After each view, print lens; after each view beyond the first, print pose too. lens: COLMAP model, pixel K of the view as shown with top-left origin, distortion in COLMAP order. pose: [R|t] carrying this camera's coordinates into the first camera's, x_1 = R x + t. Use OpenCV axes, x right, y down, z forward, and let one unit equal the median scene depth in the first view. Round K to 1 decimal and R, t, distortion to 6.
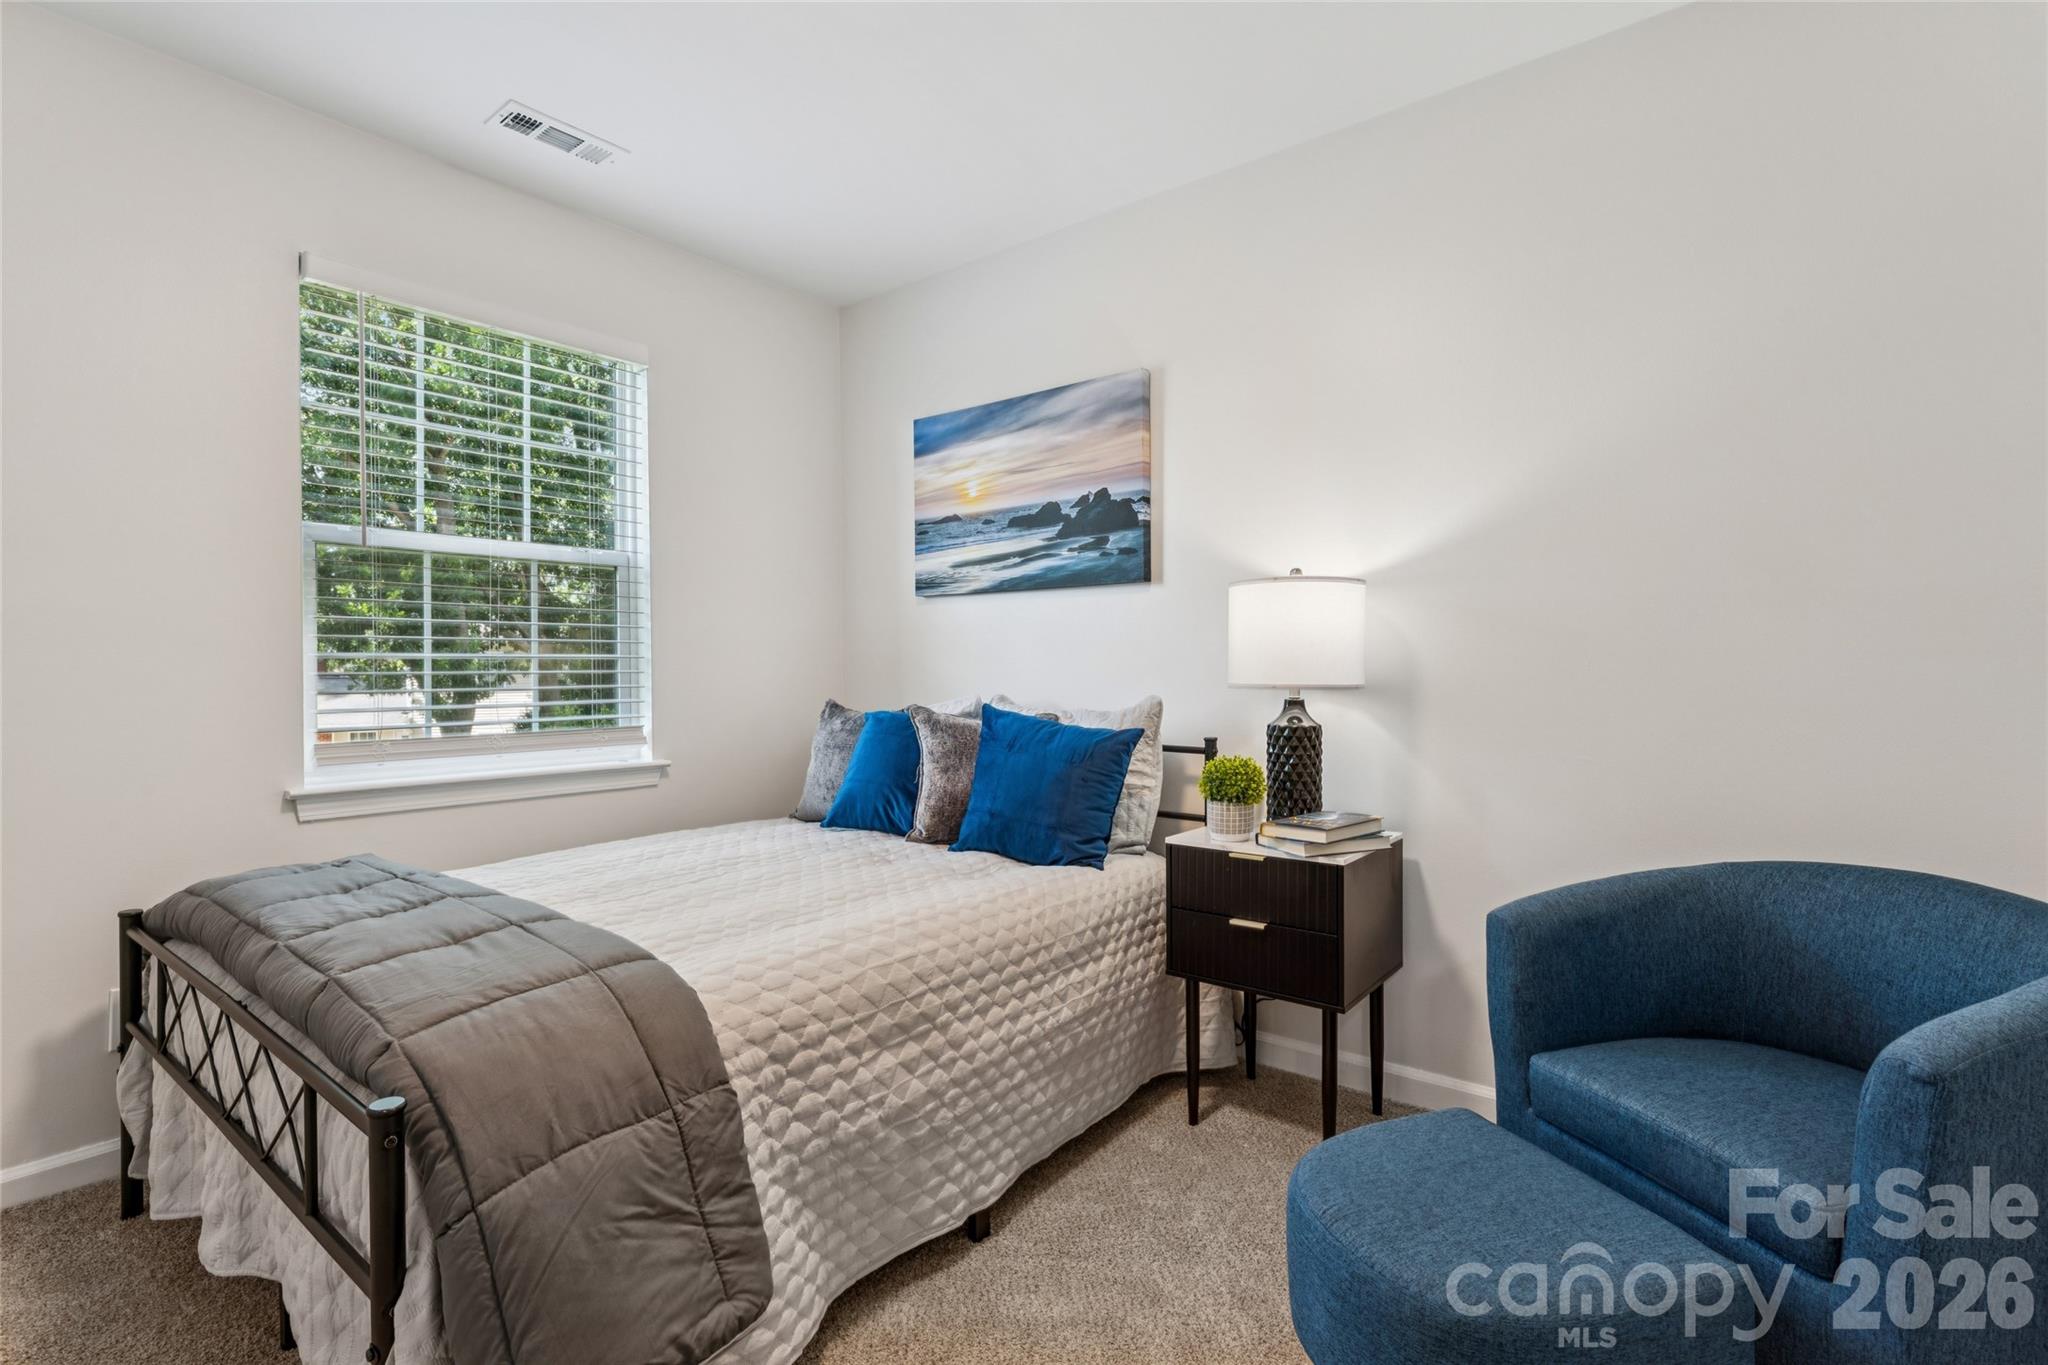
lens RADIAL K [[957.8, 0, 1025.6], [0, 957.8, 668.9], [0, 0, 1]] dist [-0.001135, 0.000351]
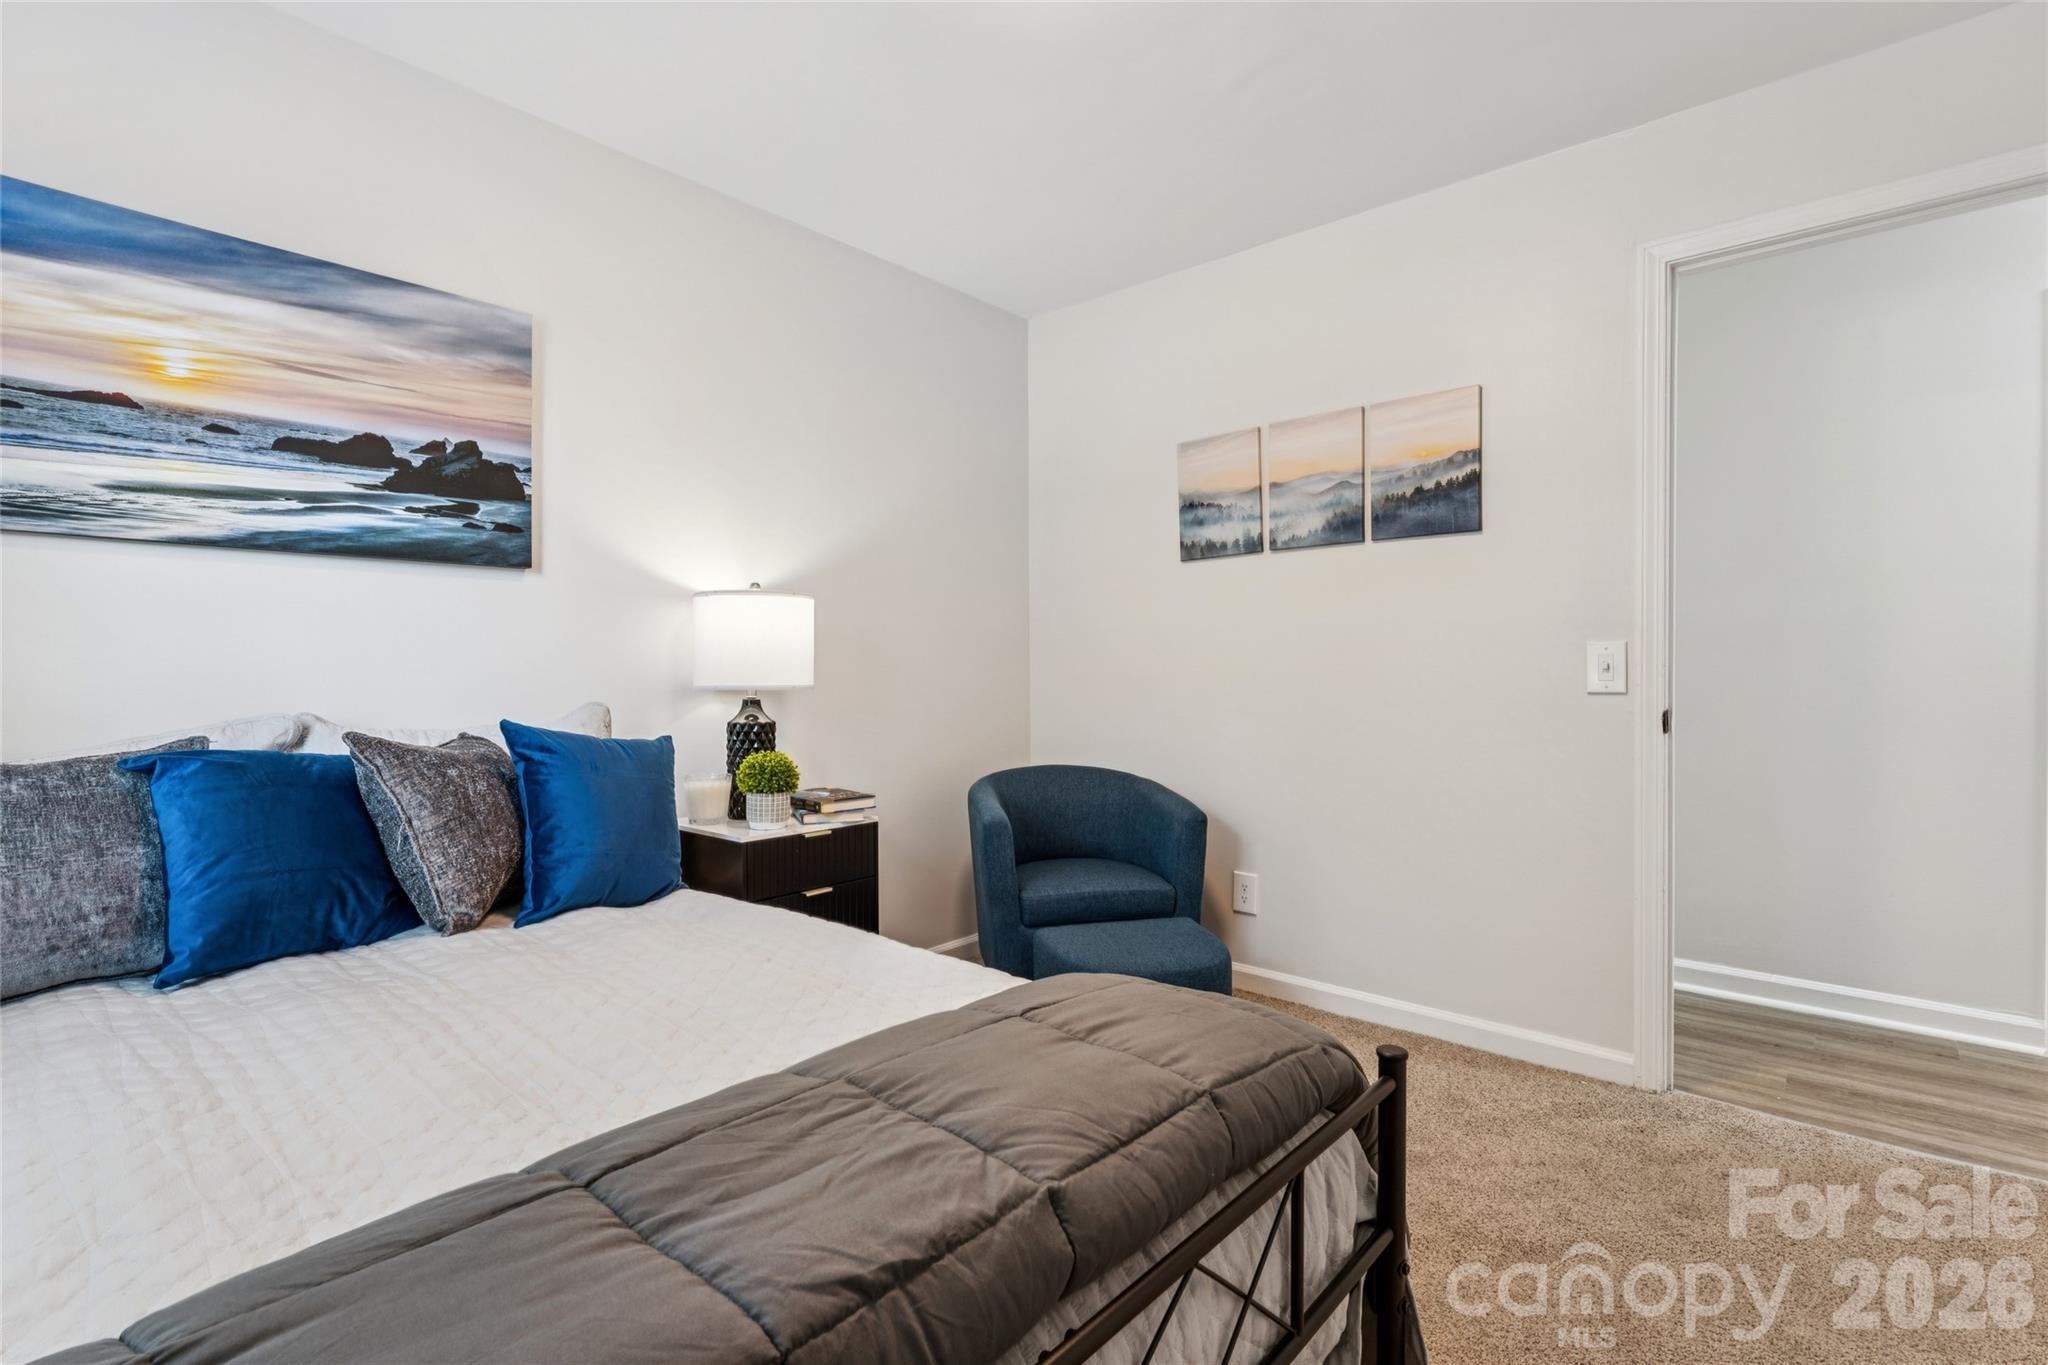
lens RADIAL K [[957.8, 0, 1030.8], [0, 957.8, 674.4], [0, 0, 1]] dist [-0.001135, 0.000351]
pose [[0.051277, -0.004591, 0.998674, -0.681262], [0.001231, 0.999989, 0.004534, -0.001353], [-0.998684, 0.000997, 0.051282, 0.509112]]
